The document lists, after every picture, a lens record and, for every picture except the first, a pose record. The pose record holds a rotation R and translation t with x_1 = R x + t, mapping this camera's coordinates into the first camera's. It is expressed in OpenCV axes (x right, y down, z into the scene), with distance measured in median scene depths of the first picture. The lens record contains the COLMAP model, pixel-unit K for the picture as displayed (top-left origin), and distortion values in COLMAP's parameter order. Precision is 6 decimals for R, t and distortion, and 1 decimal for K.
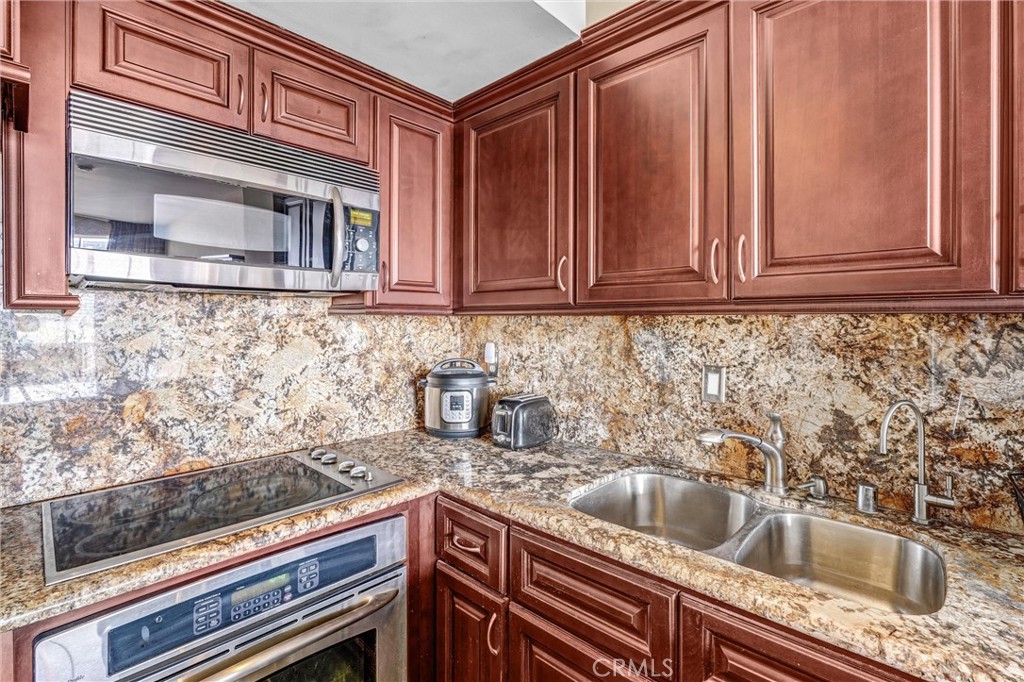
lens RADIAL K [[467.5, 0, 509.3], [0, 467.5, 317.0], [0, 0, 1]] dist [-0.008253, 0.000559]
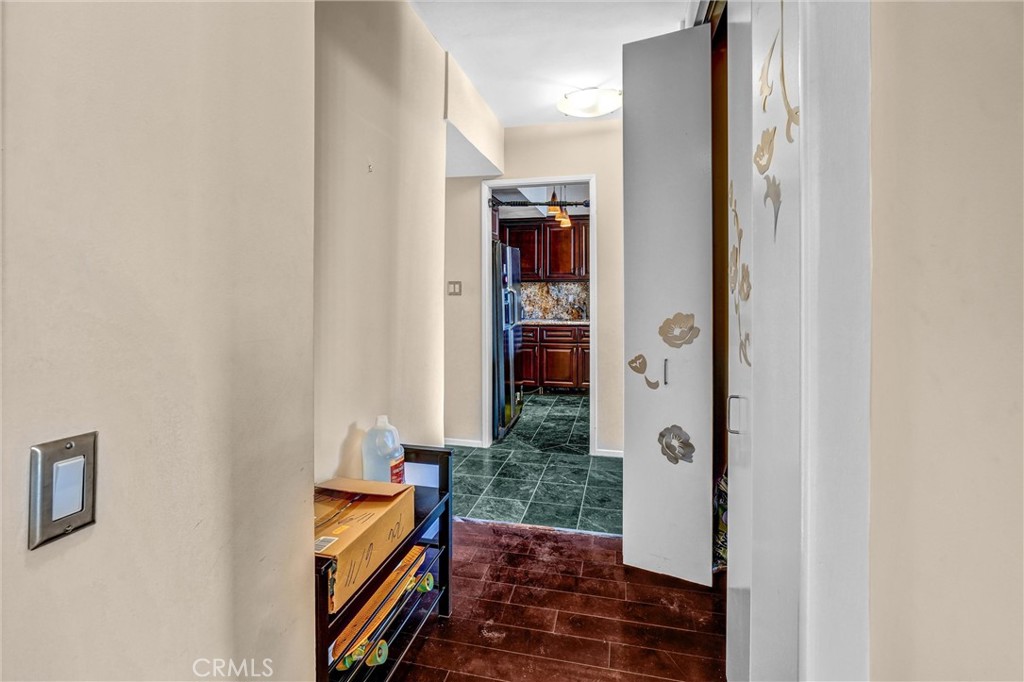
lens RADIAL K [[475.3, 0, 513.2], [0, 475.3, 294.2], [0, 0, 1]] dist [-0.002410, 0.000392]
pose [[0.857240, -0.005099, 0.514891, -2.158242], [0.002446, 0.999980, 0.005830, 0.075460], [-0.514911, -0.003739, 0.857236, -2.365952]]
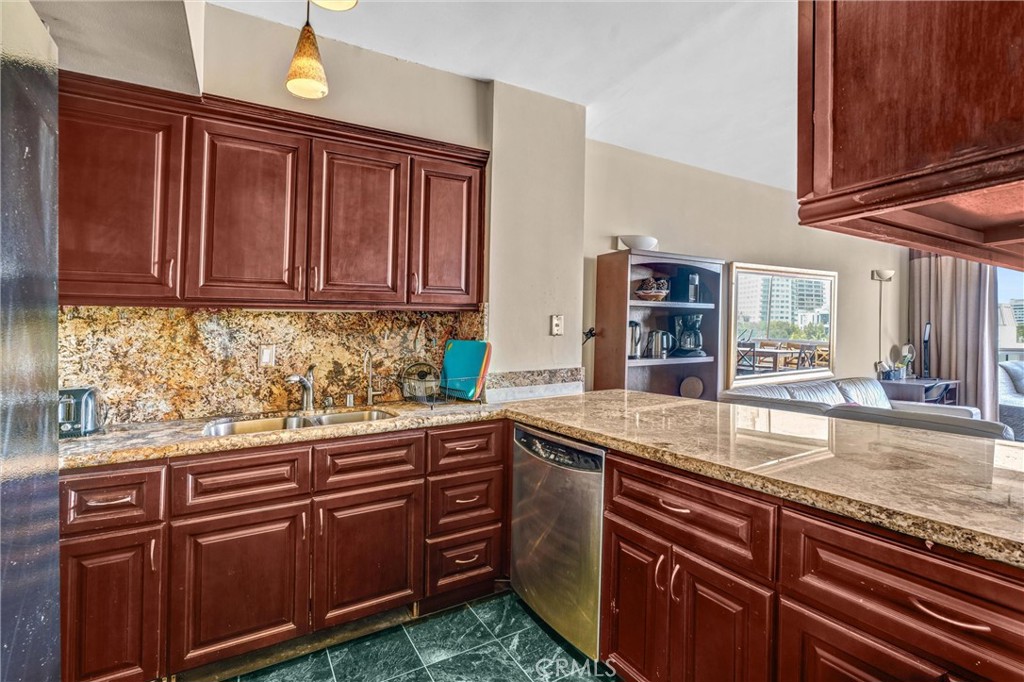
lens RADIAL K [[467.5, 0, 509.3], [0, 467.5, 317.0], [0, 0, 1]] dist [-0.008253, 0.000559]
pose [[0.294610, 0.041293, 0.954725, -0.784120], [0.010784, 0.998859, -0.046530, 0.090940], [-0.955557, 0.024004, 0.293828, -0.232868]]
